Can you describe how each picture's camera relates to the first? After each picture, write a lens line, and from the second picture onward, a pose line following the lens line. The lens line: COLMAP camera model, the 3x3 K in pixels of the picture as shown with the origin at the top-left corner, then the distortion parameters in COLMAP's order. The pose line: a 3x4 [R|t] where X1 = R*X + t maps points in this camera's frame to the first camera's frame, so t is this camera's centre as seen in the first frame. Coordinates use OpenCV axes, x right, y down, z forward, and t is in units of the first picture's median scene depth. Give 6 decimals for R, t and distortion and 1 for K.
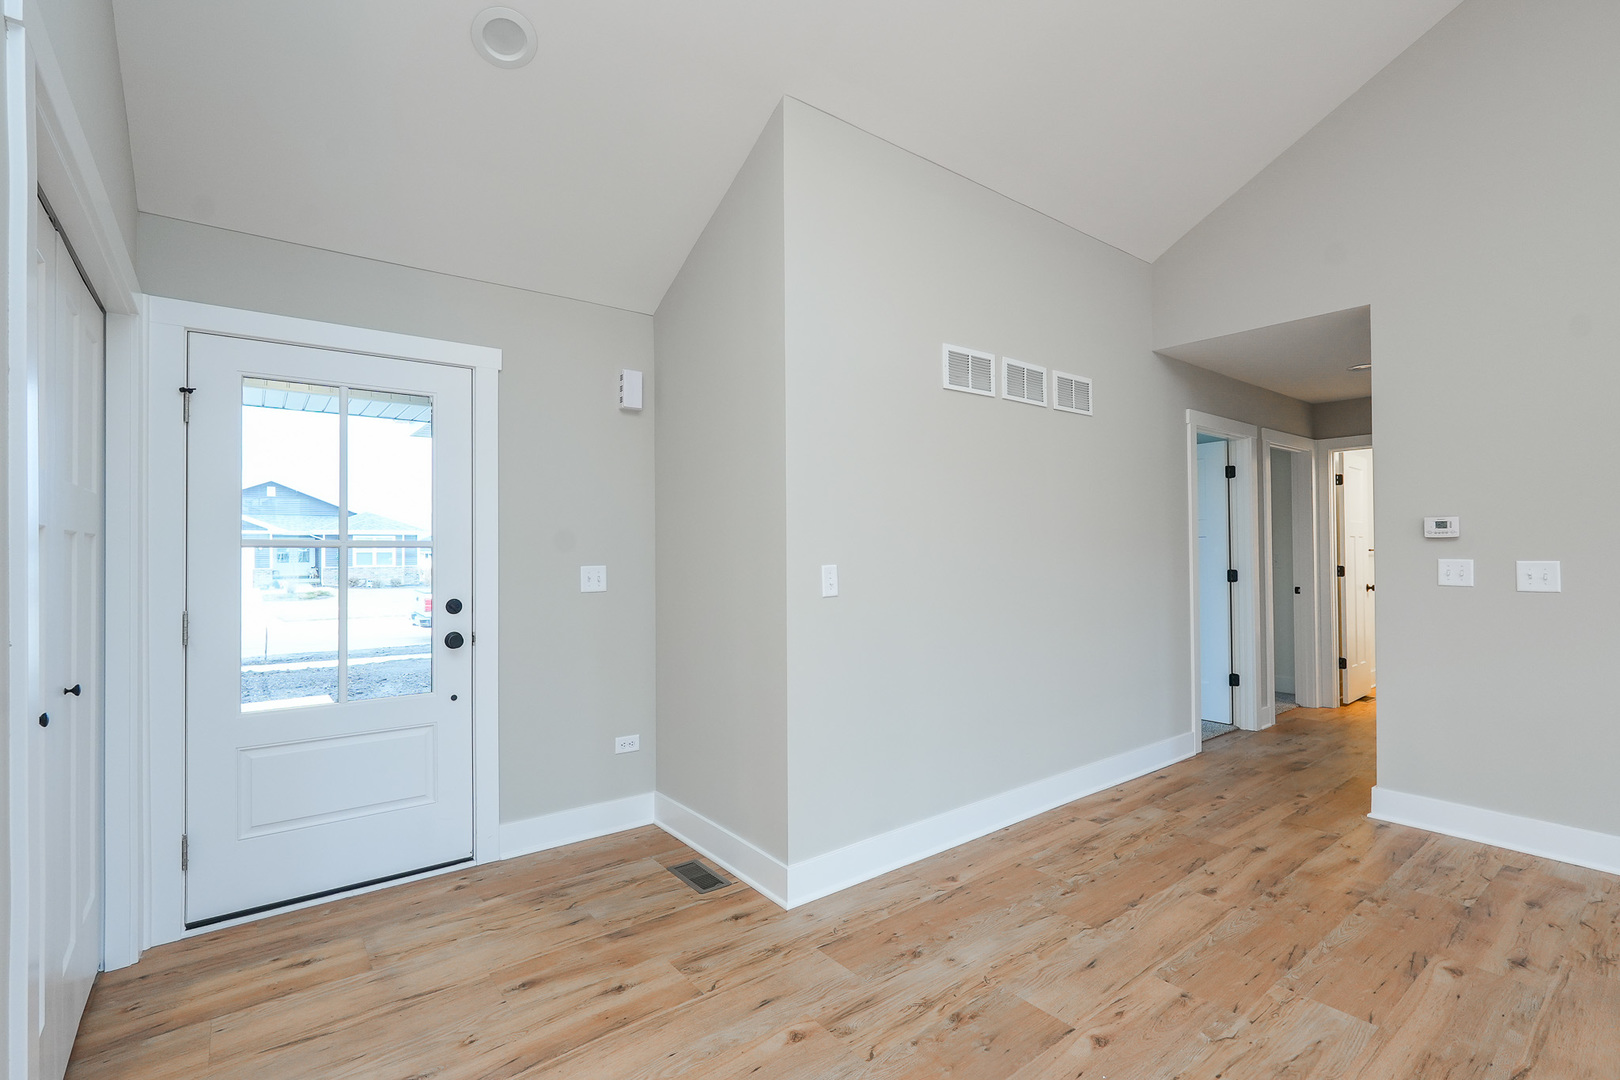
lens RADIAL K [[738.6, 0, 807.3], [0, 738.6, 541.7], [0, 0, 1]] dist [-0.018573, 0.009659]
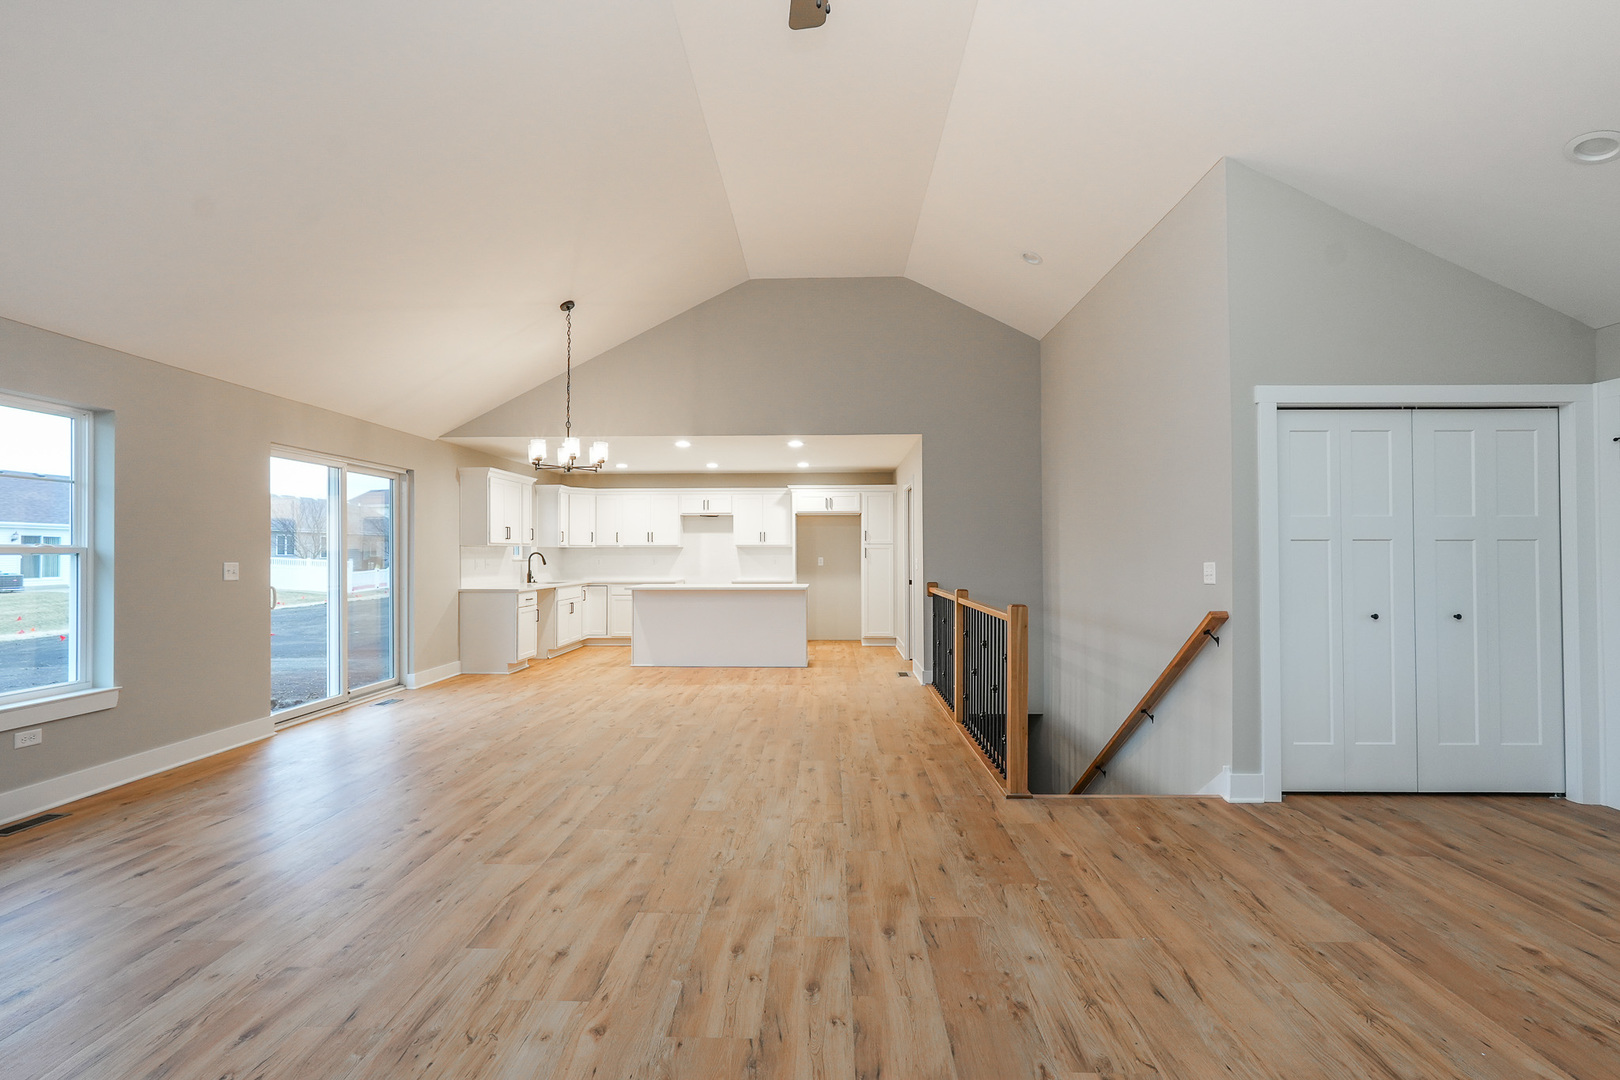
lens RADIAL K [[738.6, 0, 807.3], [0, 738.6, 541.7], [0, 0, 1]] dist [-0.018573, 0.009659]
pose [[-0.636951, -0.003286, -0.770898, 1.188265], [0.015597, 0.999731, -0.017149, -0.001899], [0.770747, -0.022947, -0.636728, 0.606466]]
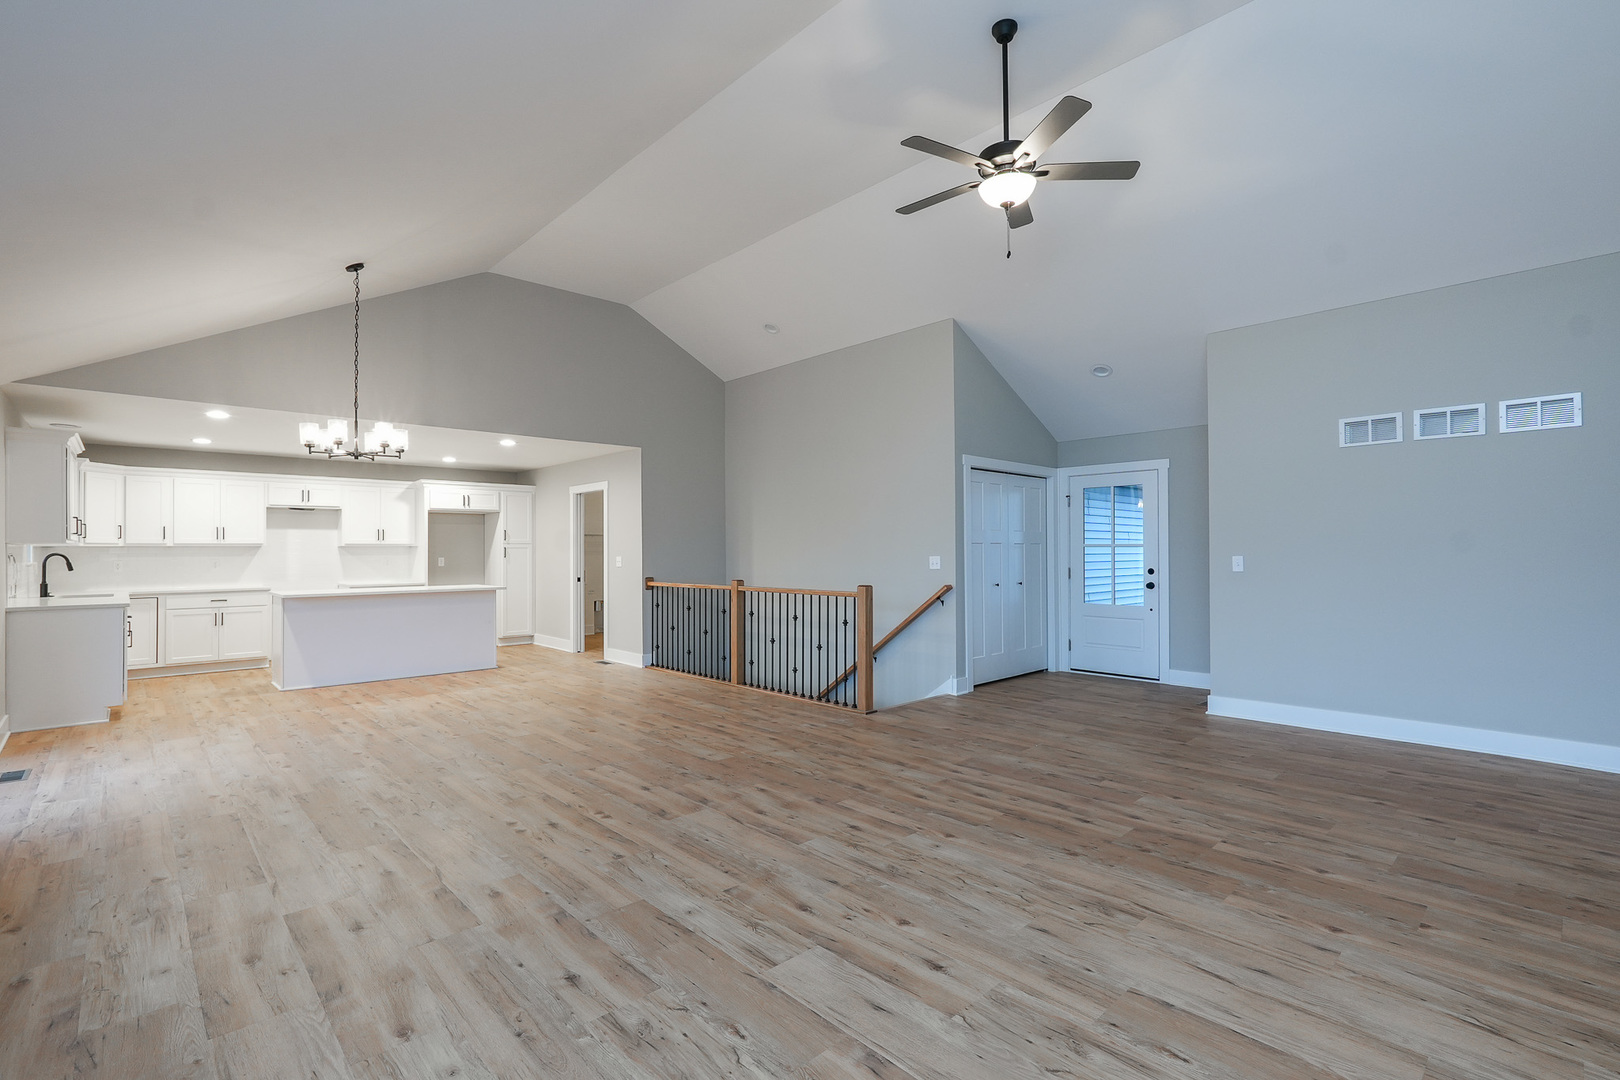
lens RADIAL K [[738.6, 0, 807.3], [0, 738.6, 541.7], [0, 0, 1]] dist [-0.018573, 0.009659]
pose [[0.093236, -0.005213, -0.995630, 1.943828], [0.016471, 0.999858, -0.003692, -0.019134], [0.995508, -0.016055, 0.093308, -0.355608]]
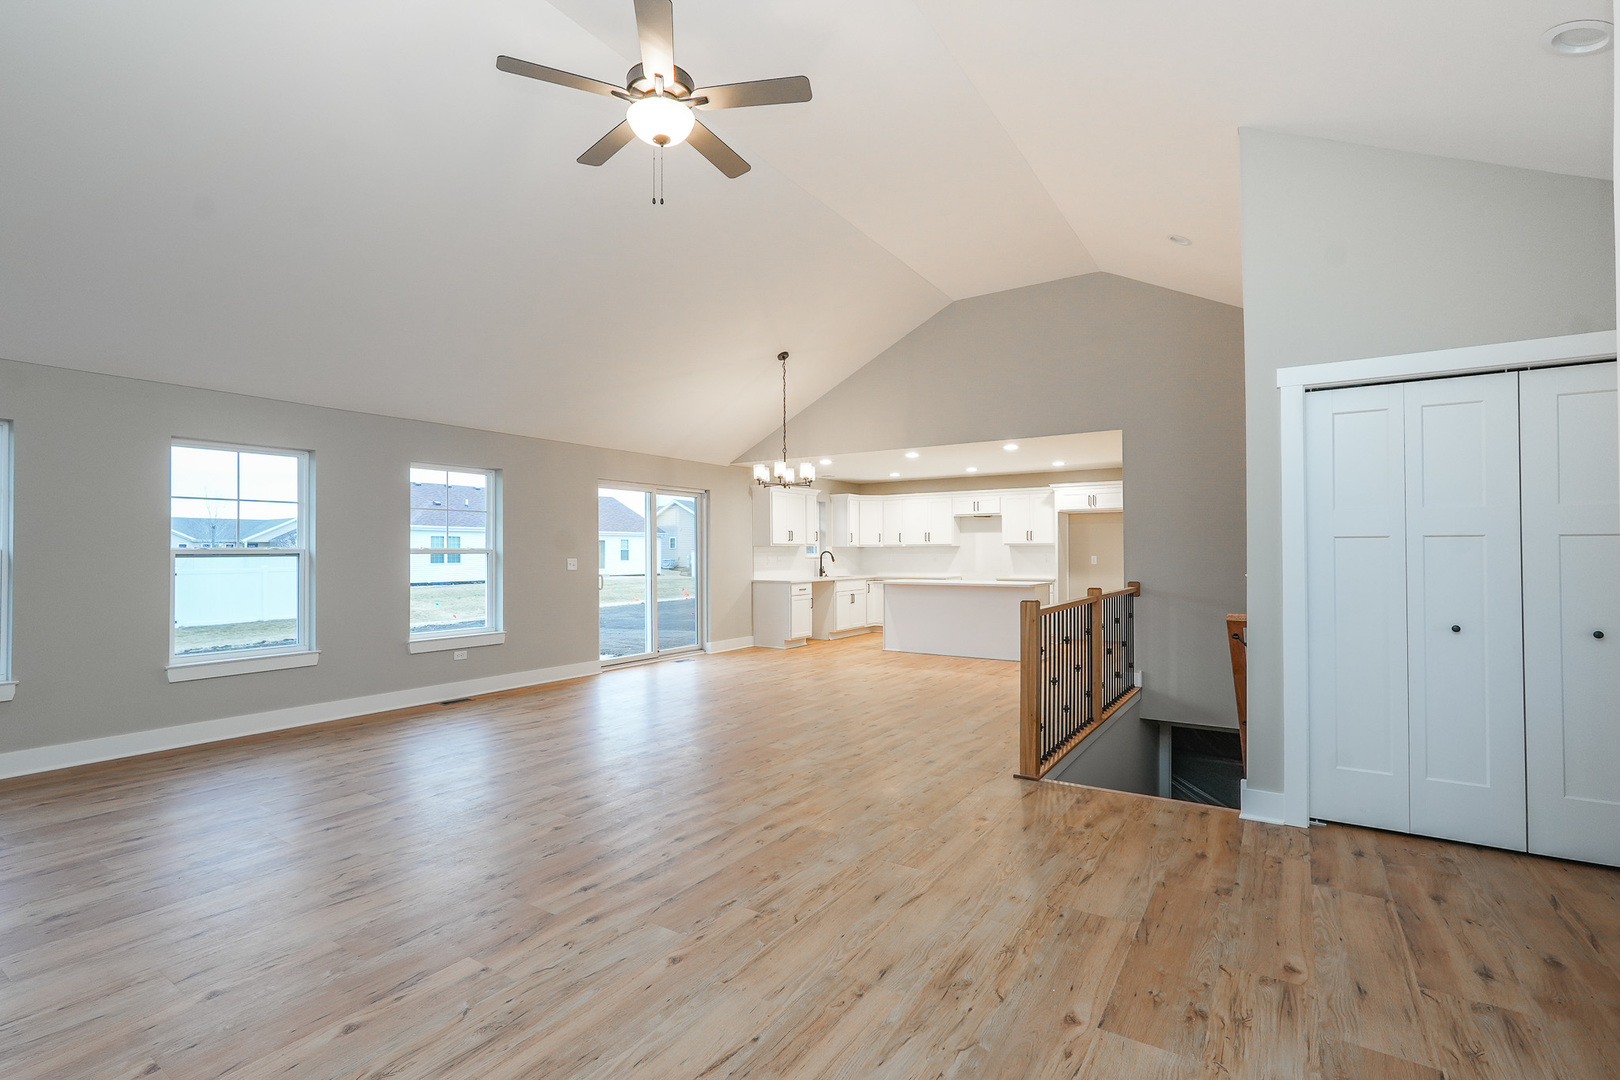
lens RADIAL K [[738.6, 0, 807.3], [0, 738.6, 541.7], [0, 0, 1]] dist [-0.018573, 0.009659]
pose [[-0.947624, 0.005933, -0.319333, 0.756870], [0.013955, 0.999642, -0.022840, 0.009040], [0.319083, -0.026101, -0.947367, 1.314863]]
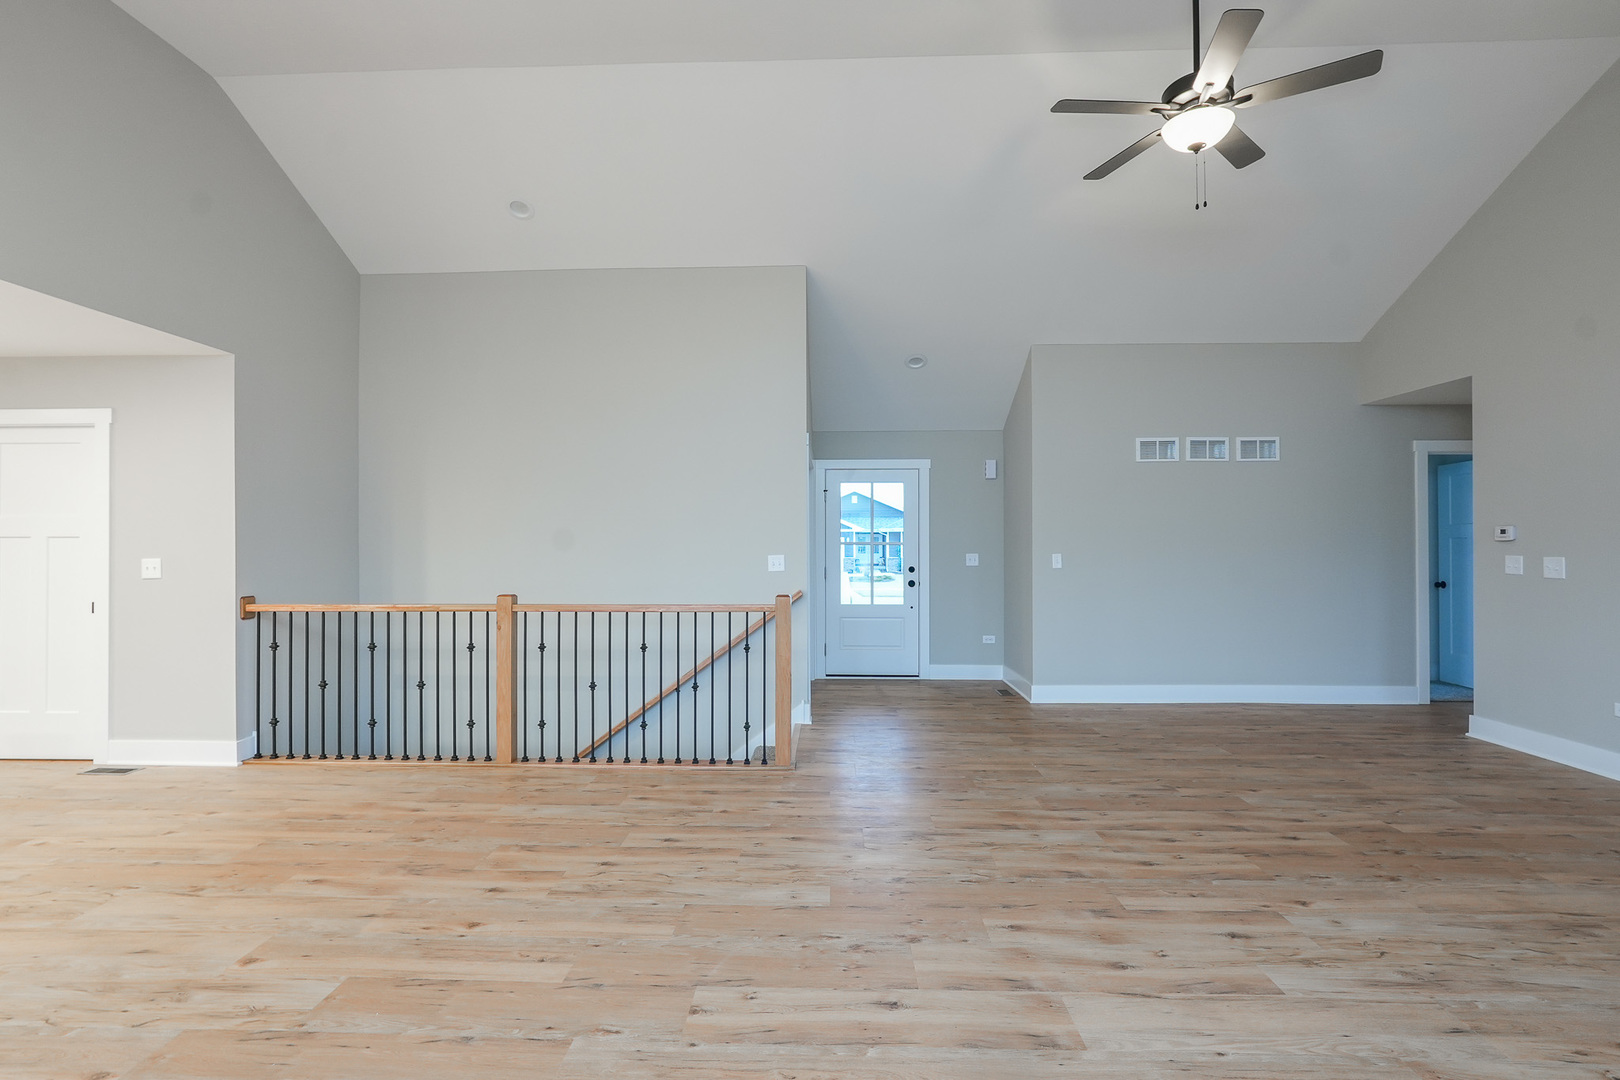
lens RADIAL K [[743.7, 0, 807.0], [0, 743.7, 541.4], [0, 0, 1]] dist [-0.019005, 0.009227]
pose [[0.767181, 0.000571, -0.641430, 0.884896], [0.004004, 0.999976, 0.005678, -0.021182], [0.641418, -0.006924, 0.767161, -1.174341]]
